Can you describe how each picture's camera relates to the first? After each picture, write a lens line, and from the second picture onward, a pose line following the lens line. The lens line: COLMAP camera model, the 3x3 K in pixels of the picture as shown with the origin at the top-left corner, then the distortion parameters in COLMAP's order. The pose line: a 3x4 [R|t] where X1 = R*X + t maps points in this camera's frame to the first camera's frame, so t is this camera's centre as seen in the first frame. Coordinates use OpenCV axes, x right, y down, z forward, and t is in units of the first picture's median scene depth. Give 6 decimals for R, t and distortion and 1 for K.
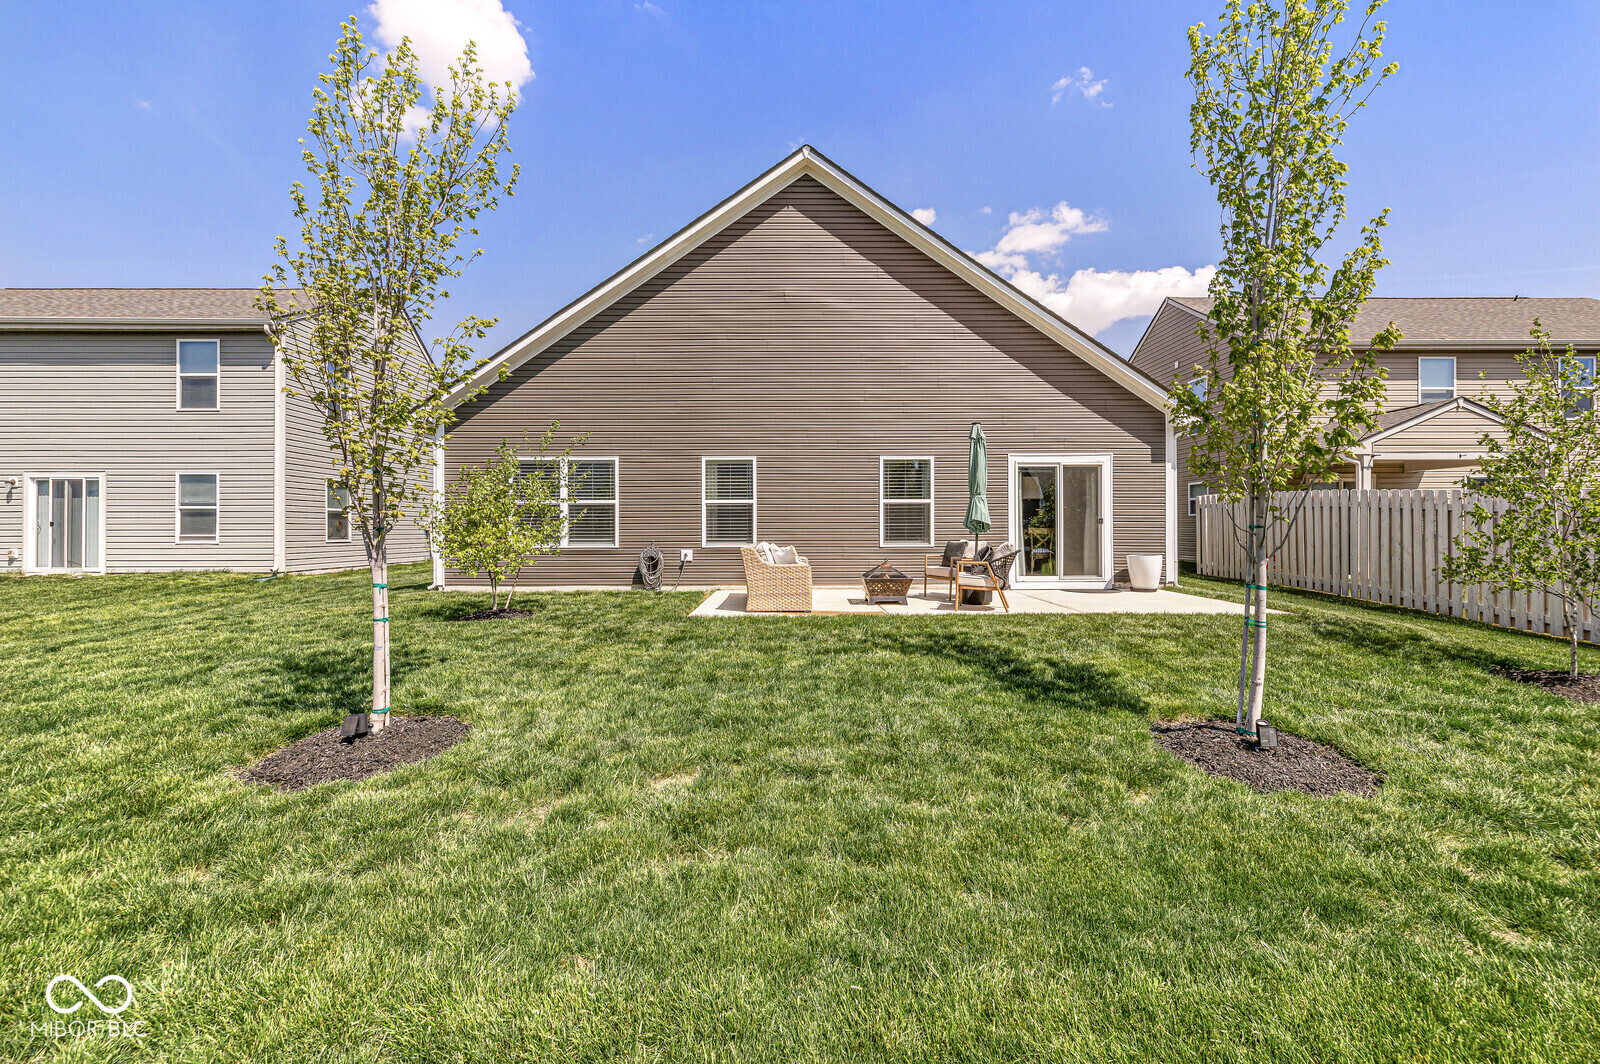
lens RADIAL K [[673.0, 0, 800.0], [0, 673.0, 532.0], [0, 0, 1]] dist [0.001328, 0.000138]
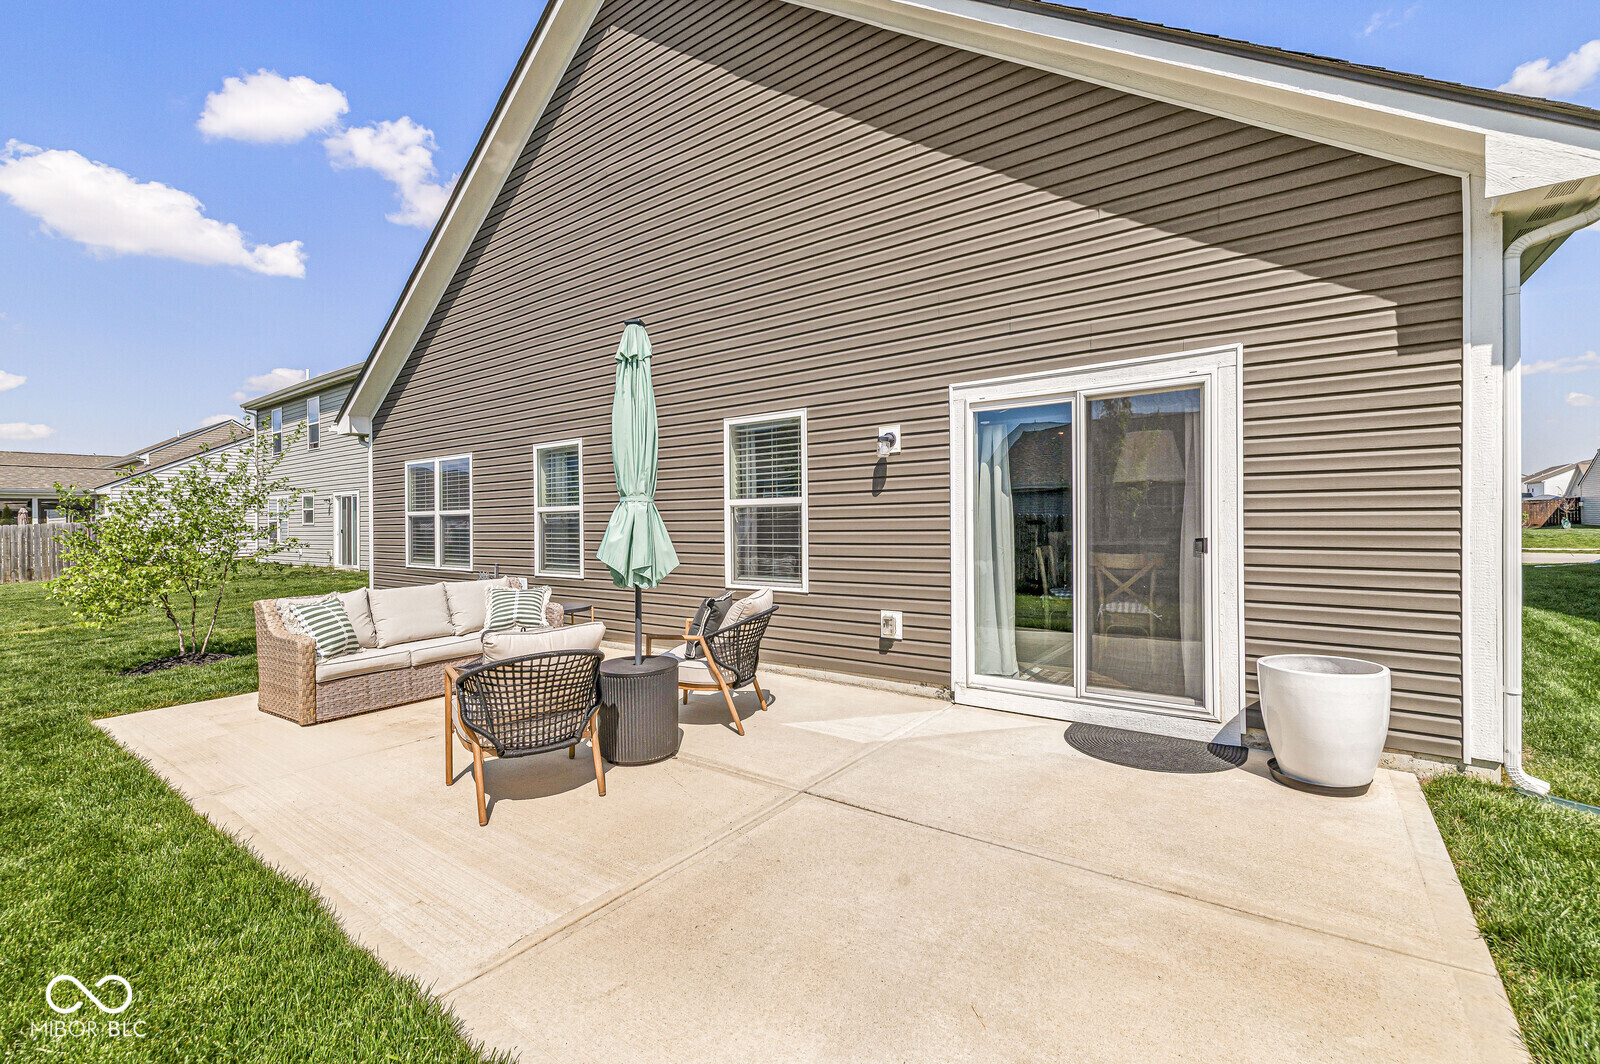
lens RADIAL K [[673.0, 0, 800.0], [0, 673.0, 532.0], [0, 0, 1]] dist [0.001328, 0.000138]
pose [[0.802025, 0.002405, -0.597286, 0.490617], [0.005551, 0.999919, 0.011479, -0.028268], [0.597265, -0.012522, 0.801946, 0.599640]]
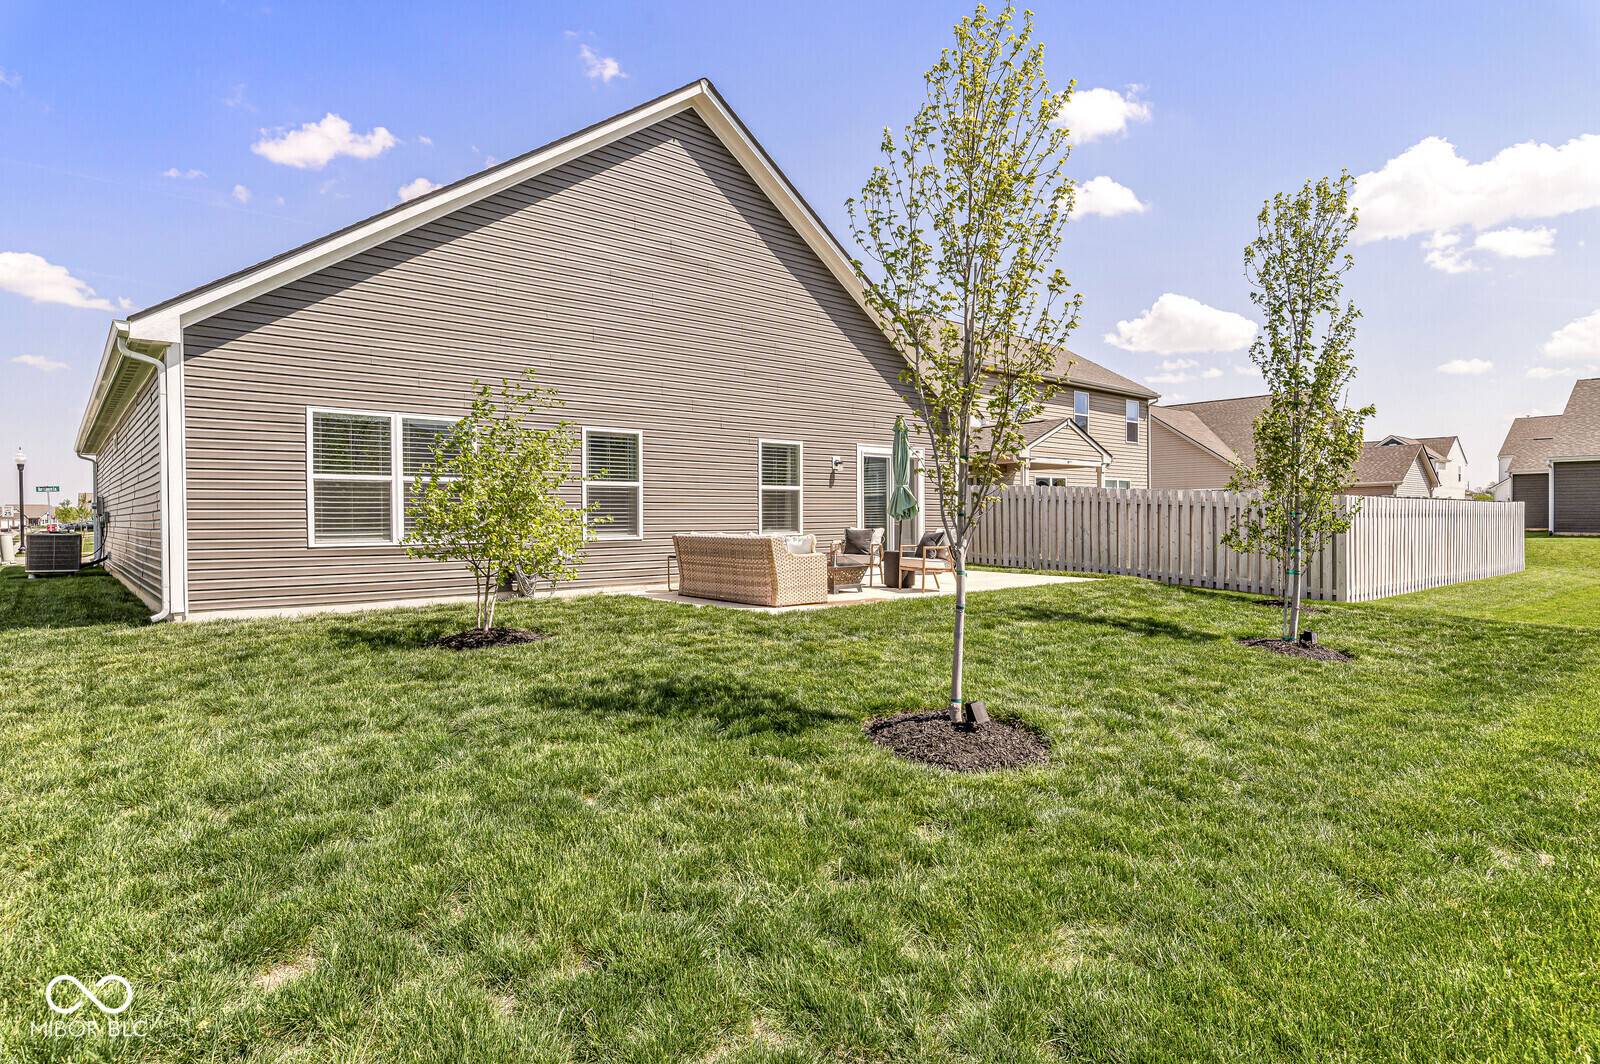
lens RADIAL K [[868.0, 0, 800.0], [0, 868.0, 532.0], [0, 0, 1]] dist [-0.000474, 0.000150]
pose [[0.760074, -0.012575, 0.649715, -0.613945], [0.004373, 0.999889, 0.014236, -0.000950], [-0.649822, -0.007979, 0.760045, 0.055758]]
